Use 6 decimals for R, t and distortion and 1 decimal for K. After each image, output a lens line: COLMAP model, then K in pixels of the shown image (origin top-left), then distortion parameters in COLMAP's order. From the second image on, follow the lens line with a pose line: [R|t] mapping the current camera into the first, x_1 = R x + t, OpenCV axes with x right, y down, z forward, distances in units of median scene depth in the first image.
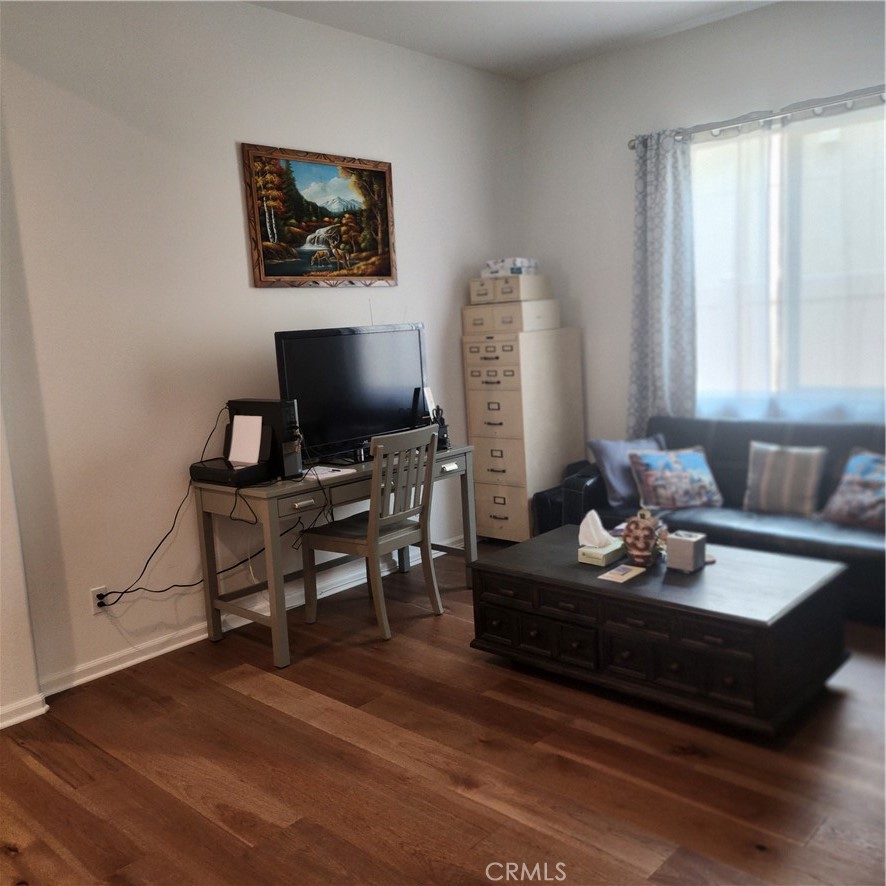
lens RADIAL K [[823.6, 0, 427.7], [0, 823.6, 433.3], [0, 0, 1]] dist [0.082698, -0.095202]
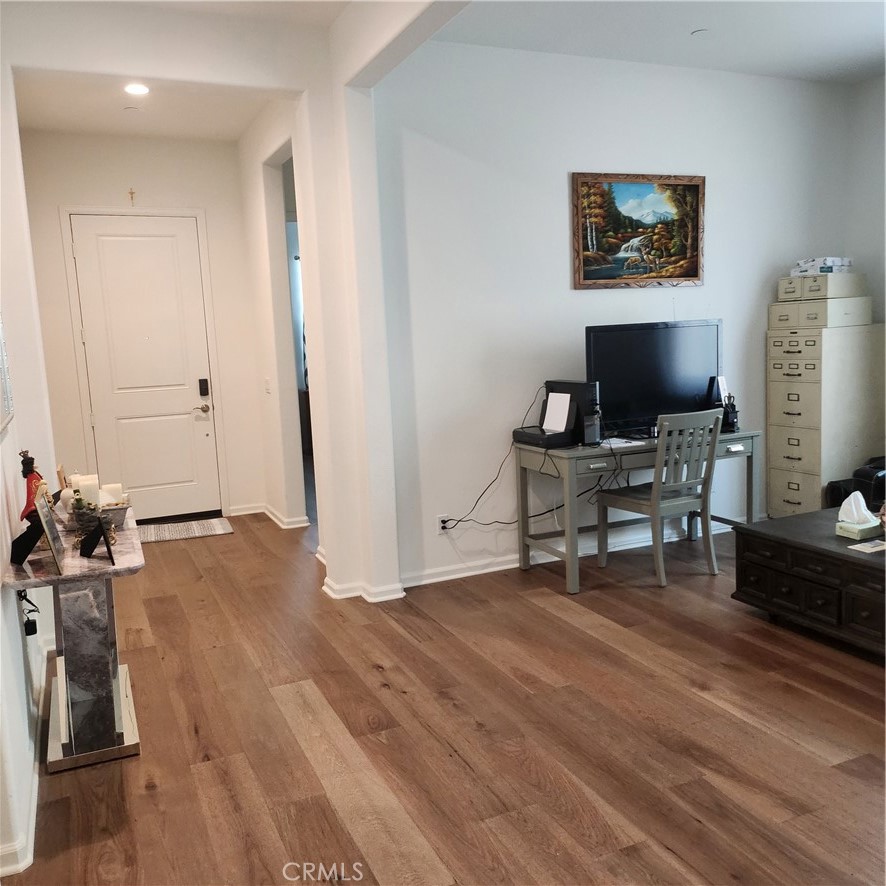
lens RADIAL K [[823.6, 0, 427.7], [0, 823.6, 433.3], [0, 0, 1]] dist [0.082698, -0.095202]
pose [[0.916701, 0.066171, -0.394057, 0.093532], [-0.061271, 0.997808, 0.025019, 0.019632], [0.394849, 0.001209, 0.918745, -0.221101]]
